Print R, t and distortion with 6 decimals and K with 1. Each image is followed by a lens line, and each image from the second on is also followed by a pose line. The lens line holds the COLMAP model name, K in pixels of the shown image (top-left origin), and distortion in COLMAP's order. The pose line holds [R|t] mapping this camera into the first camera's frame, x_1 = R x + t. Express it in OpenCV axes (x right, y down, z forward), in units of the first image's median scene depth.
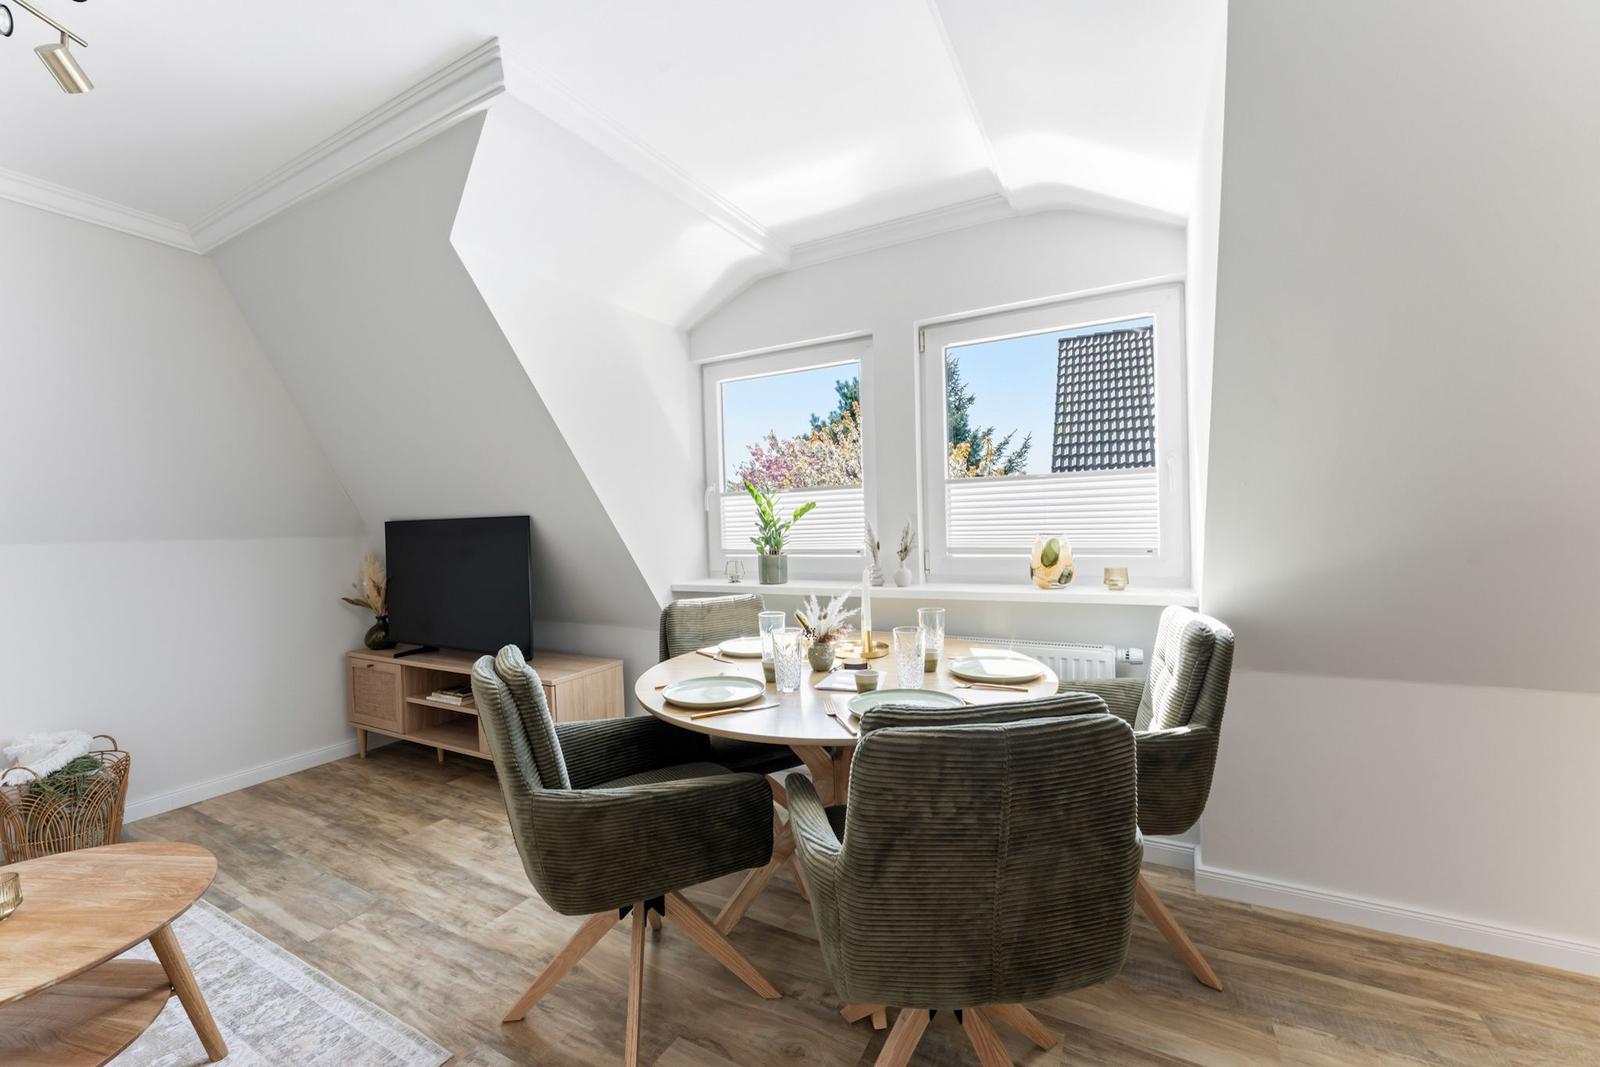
lens RADIAL K [[643.2, 0, 803.7], [0, 643.2, 537.9], [0, 0, 1]] dist [-0.000094, -0.000183]
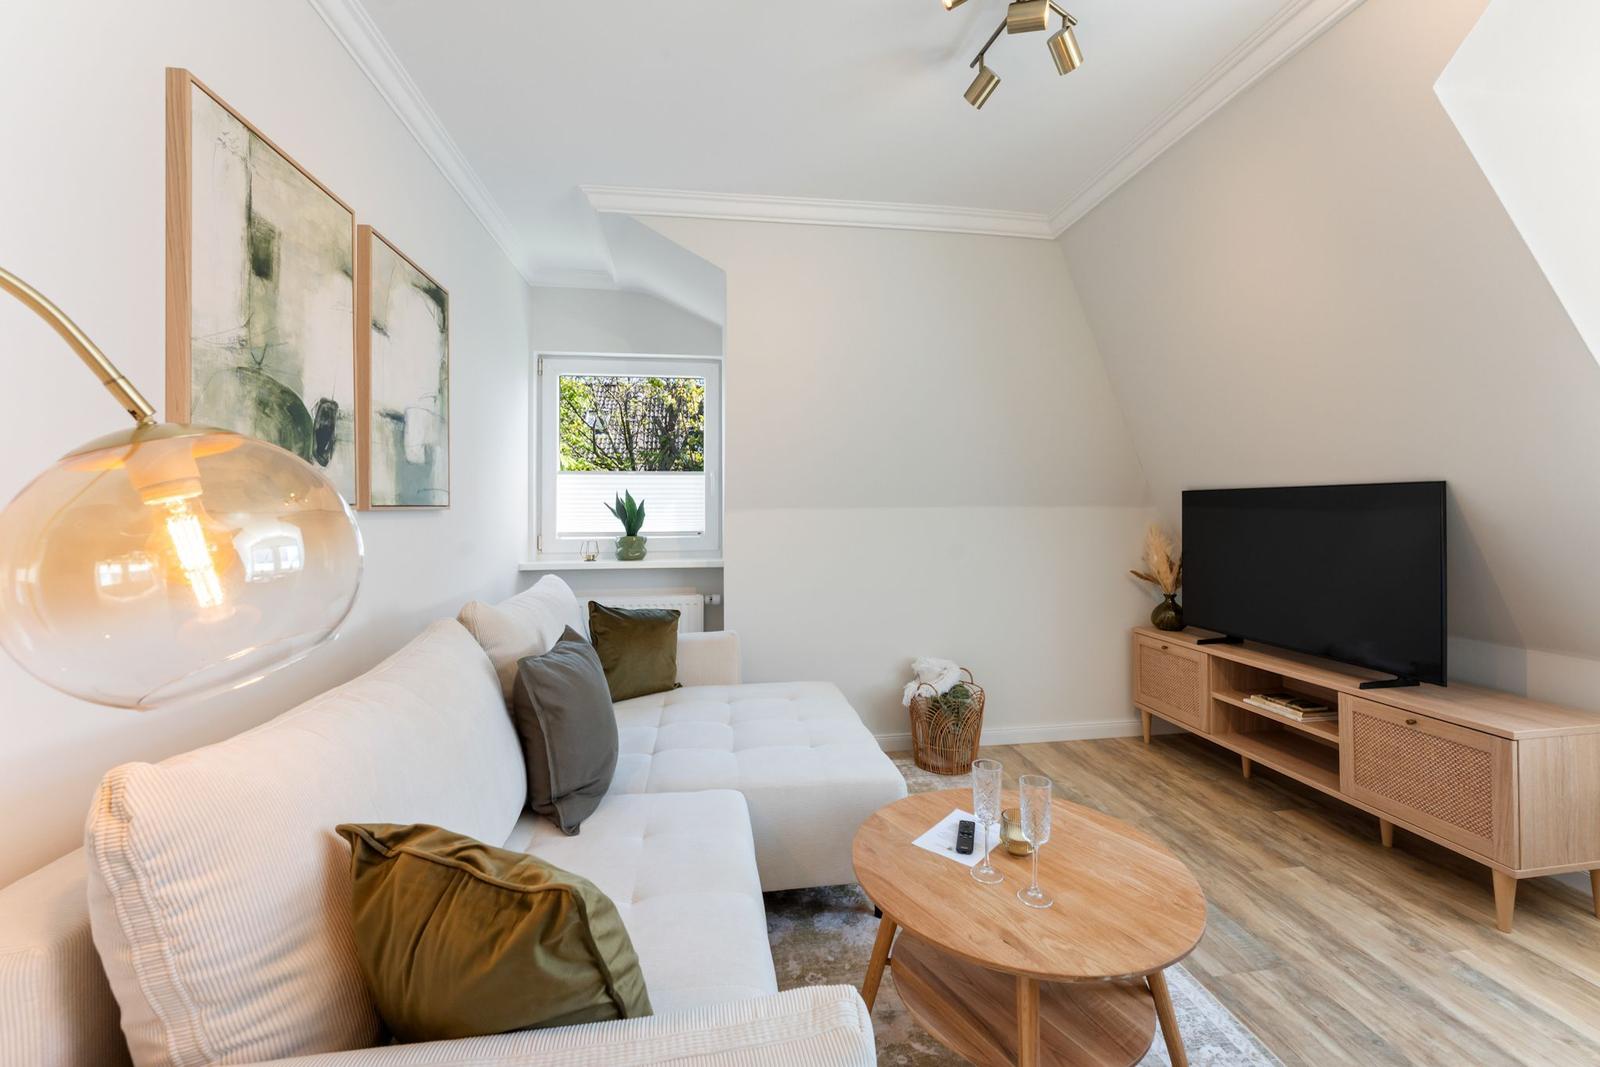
lens RADIAL K [[653.4, 0, 800.3], [0, 653.4, 502.3], [0, 0, 1]] dist [-0.000831, -0.000347]
pose [[0.605687, 0.014703, -0.795567, -0.286354], [-0.029171, 0.999567, -0.003735, 0.011475], [0.795168, 0.025470, 0.605854, 0.015045]]
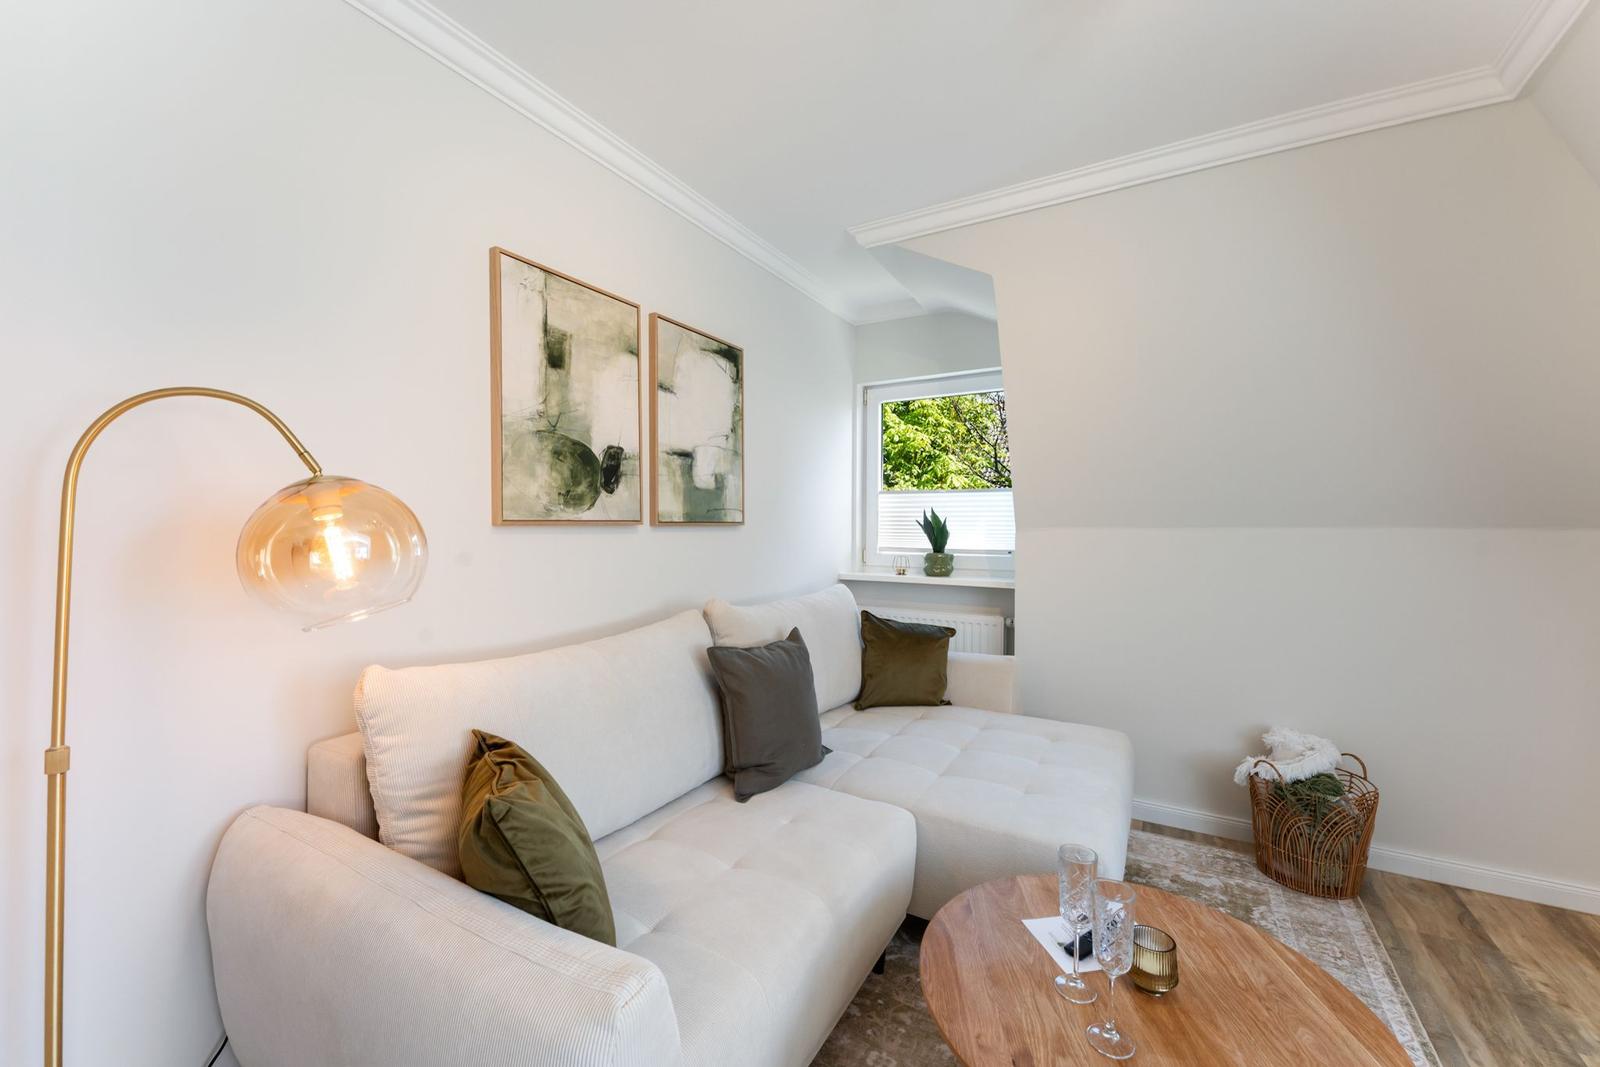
lens RADIAL K [[644.4, 0, 800.0], [0, 644.4, 533.5], [0, 0, 1]] dist [0.003198, -0.000186]
pose [[-0.025775, 0.036848, -0.998988, -0.210341], [-0.028007, 0.998902, 0.037568, 0.003447], [0.999275, 0.028947, -0.024715, 0.258288]]
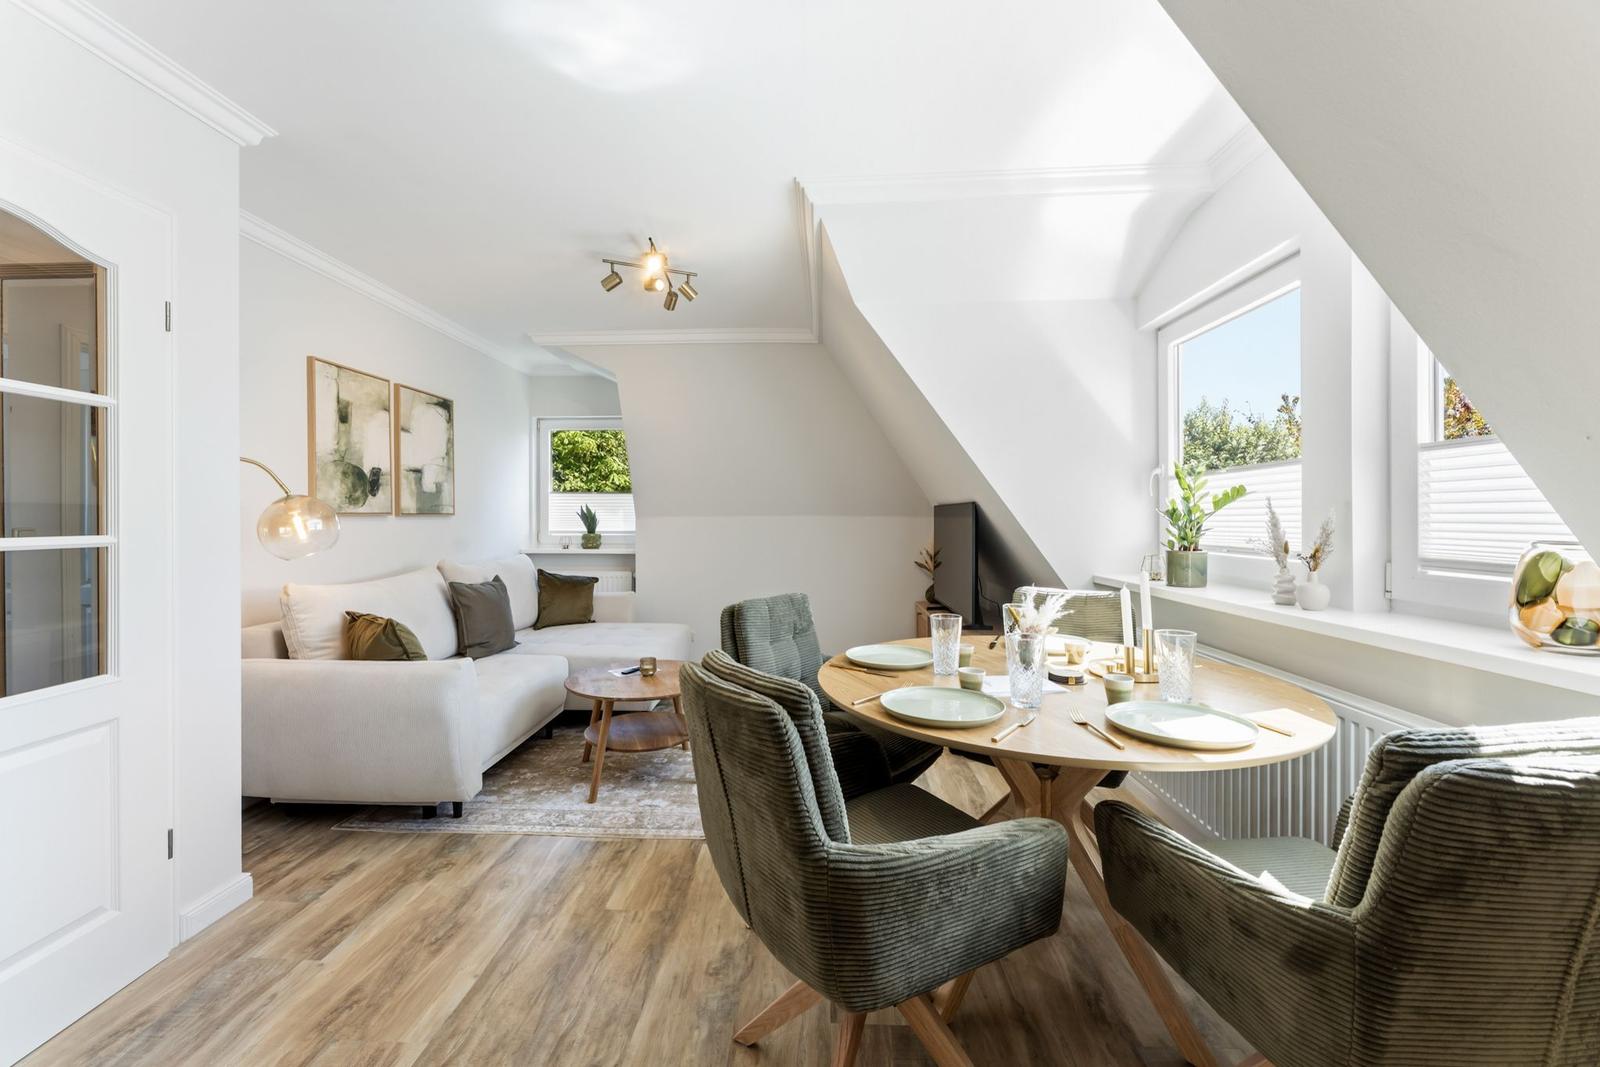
lens RADIAL K [[655.0, 0, 802.2], [0, 655.0, 521.6], [0, 0, 1]] dist [-0.000613, -0.000102]
pose [[0.443458, 0.031795, -0.895731, 0.500954], [-0.032962, 0.999273, 0.019152, -0.010975], [0.895689, 0.021032, 0.444183, 0.198752]]
